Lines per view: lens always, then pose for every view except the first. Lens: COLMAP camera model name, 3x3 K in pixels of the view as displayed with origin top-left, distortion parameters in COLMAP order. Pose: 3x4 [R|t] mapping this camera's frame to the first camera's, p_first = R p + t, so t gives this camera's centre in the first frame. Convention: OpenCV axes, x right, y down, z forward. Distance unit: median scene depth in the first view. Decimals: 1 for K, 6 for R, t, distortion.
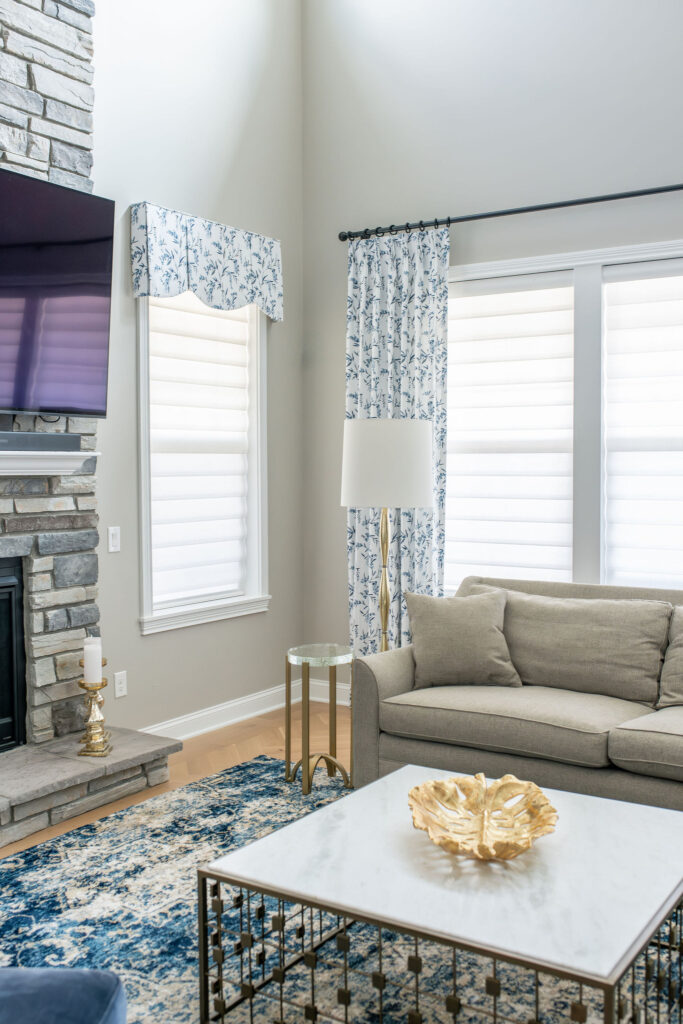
lens RADIAL K [[1014.4, 0, 341.3], [0, 1014.4, 505.7], [0, 0, 1]] dist [-0.034497, 0.000000]
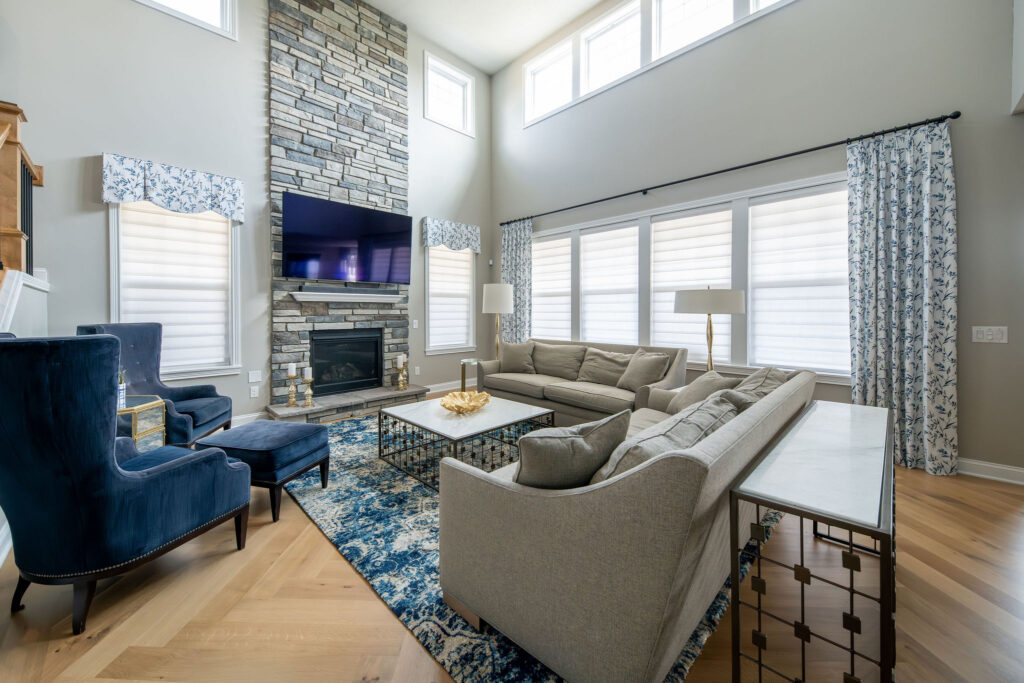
lens RADIAL K [[381.9, 0, 488.6], [0, 381.9, 311.7], [0, 0, 1]] dist [-0.002063, -0.000206]
pose [[0.972341, 0.001441, -0.233560, 0.256076], [-0.010798, 0.999189, -0.038791, 0.036143], [0.233315, 0.040241, 0.971568, -0.090297]]
